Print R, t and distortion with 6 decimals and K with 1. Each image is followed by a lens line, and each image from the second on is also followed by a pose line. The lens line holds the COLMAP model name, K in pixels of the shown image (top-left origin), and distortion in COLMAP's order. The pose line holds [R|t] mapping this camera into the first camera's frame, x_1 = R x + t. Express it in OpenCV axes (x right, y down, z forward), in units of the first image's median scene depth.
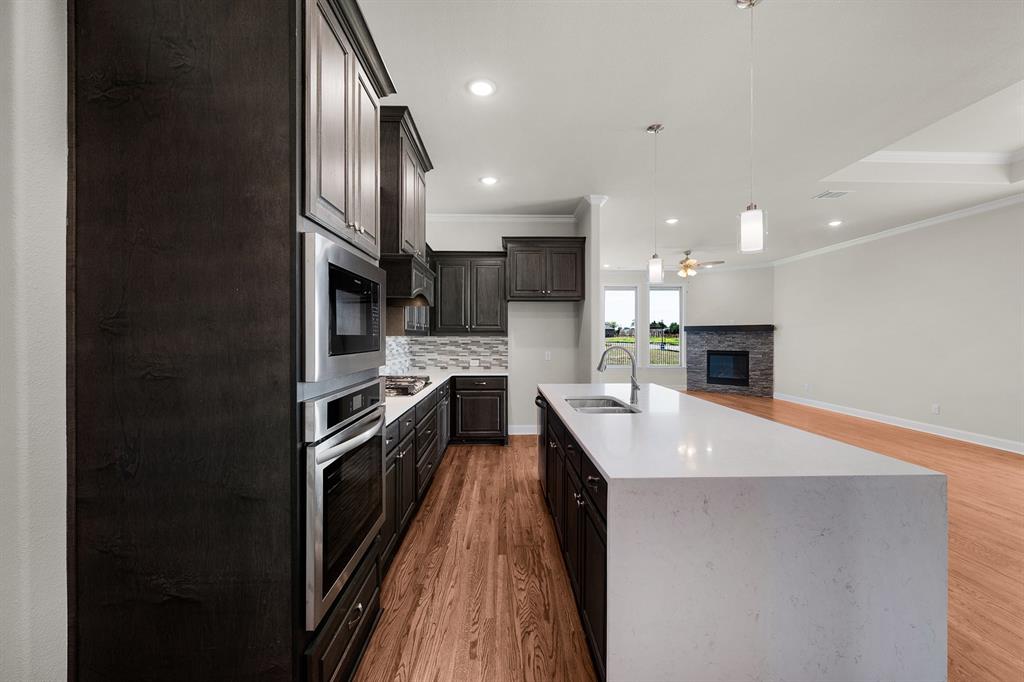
lens RADIAL K [[405.5, 0, 518.8], [0, 405.5, 336.4], [0, 0, 1]] dist [0.002216, -0.002240]
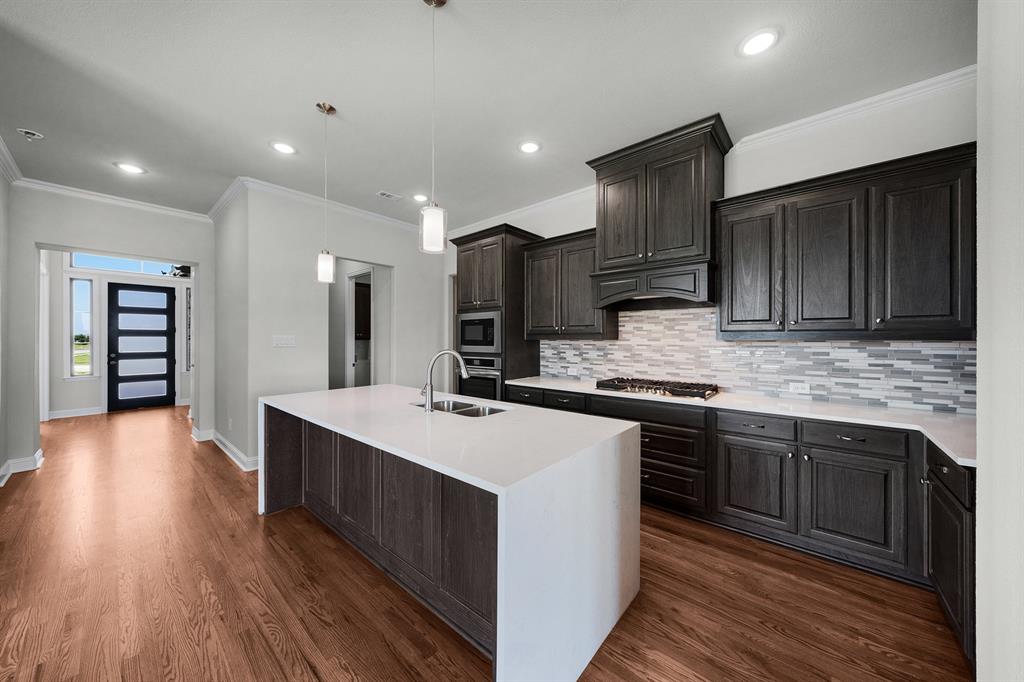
lens RADIAL K [[348.2, 0, 514.4], [0, 348.2, 338.5], [0, 0, 1]] dist [-0.001026, -0.000260]
pose [[-0.668926, -0.002426, -0.743325, 0.361953], [-0.000760, 0.999996, -0.002580, -0.001330], [0.743329, -0.001161, -0.668925, 0.817757]]
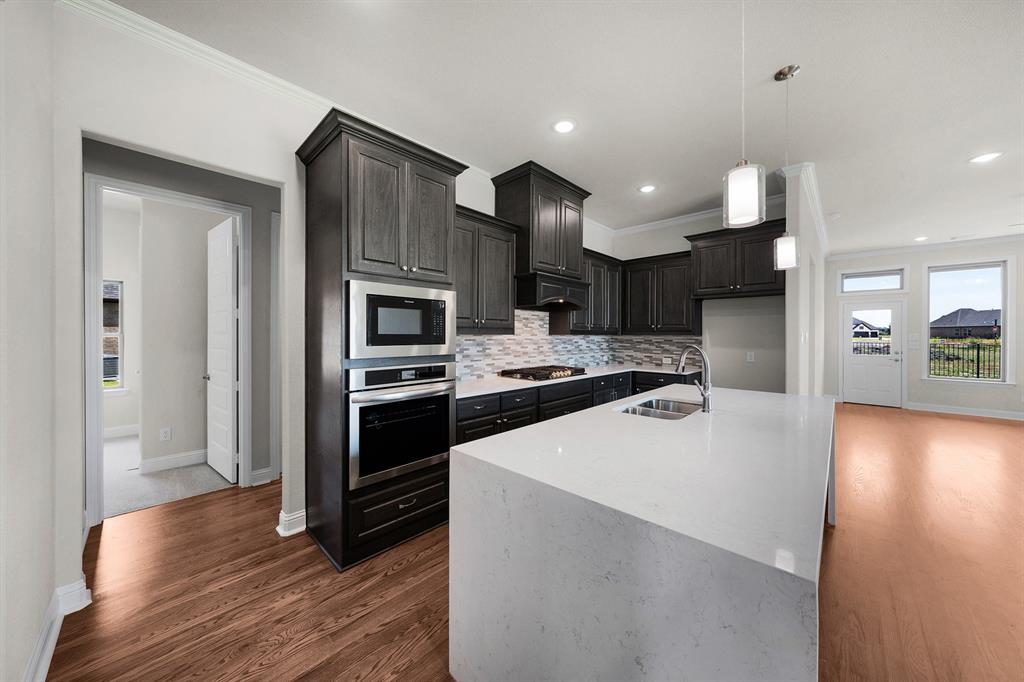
lens RADIAL K [[348.2, 0, 512.1], [0, 348.2, 335.7], [0, 0, 1]] dist [-0.001026, -0.000260]
pose [[0.702327, 0.002612, -0.711850, 0.249397], [-0.002310, 0.999996, 0.001389, 0.000341], [0.711851, 0.000669, 0.702330, 0.083860]]
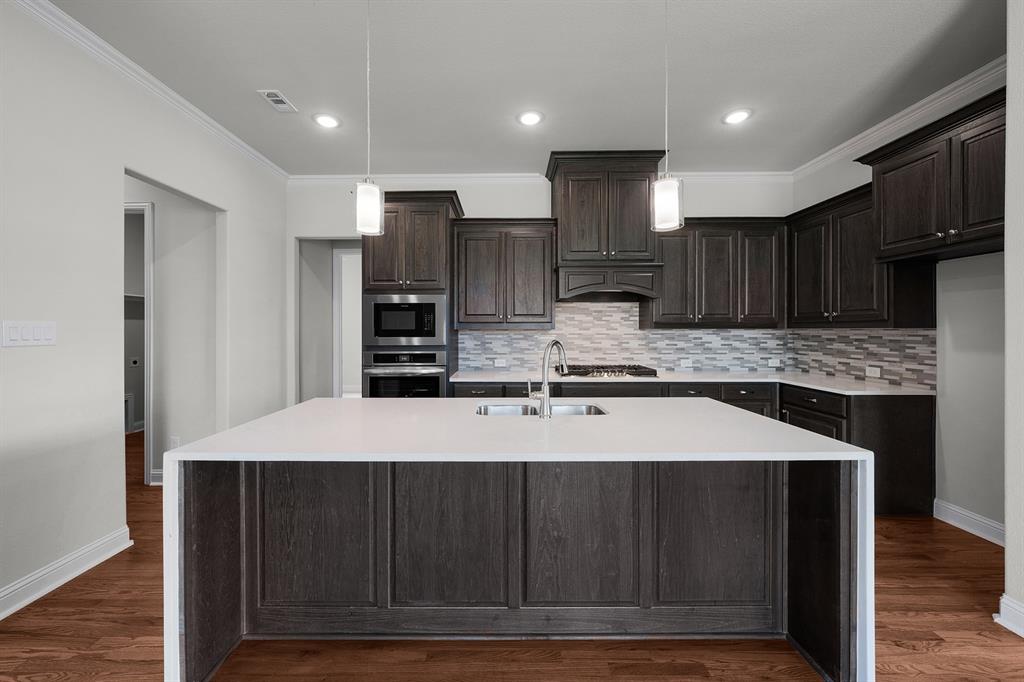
lens RADIAL K [[370.2, 0, 500.9], [0, 370.2, 330.5], [0, 0, 1]] dist [-0.002541, -0.000337]
pose [[-0.035642, 0.001134, -0.999364, 0.469733], [0.001723, 0.999998, 0.001073, 0.001092], [0.999363, -0.001684, -0.035644, 0.456730]]
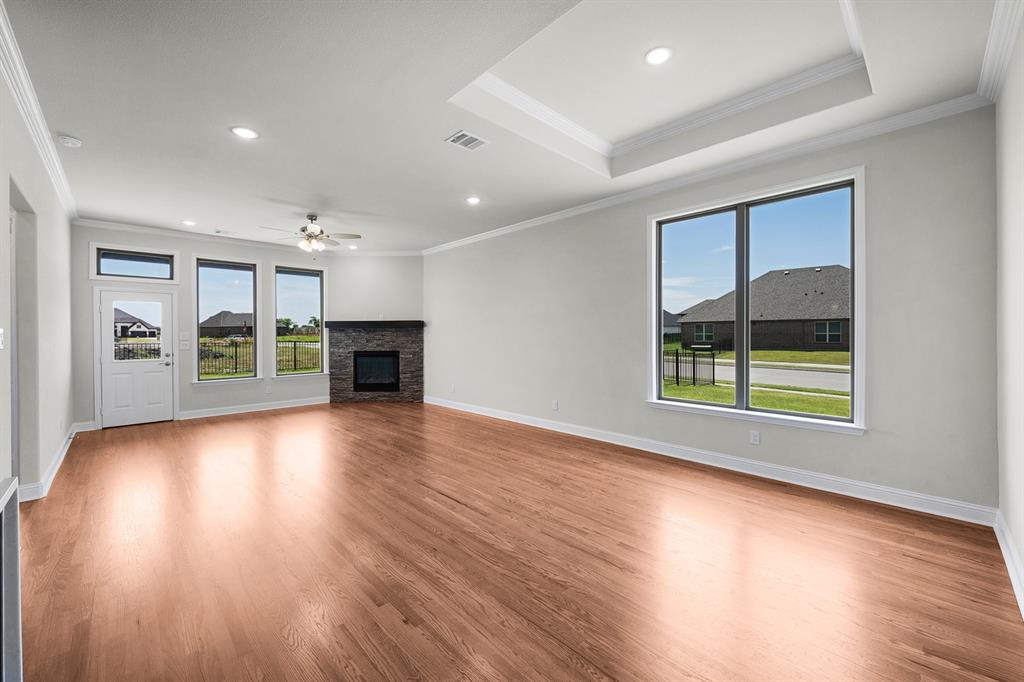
lens RADIAL K [[405.5, 0, 512.1], [0, 405.5, 335.6], [0, 0, 1]] dist [0.002216, -0.002240]
pose [[0.739423, -0.008522, 0.673187, 0.274857], [0.006504, 0.999964, 0.005514, 0.000954], [-0.673210, 0.000301, 0.739452, 0.331737]]
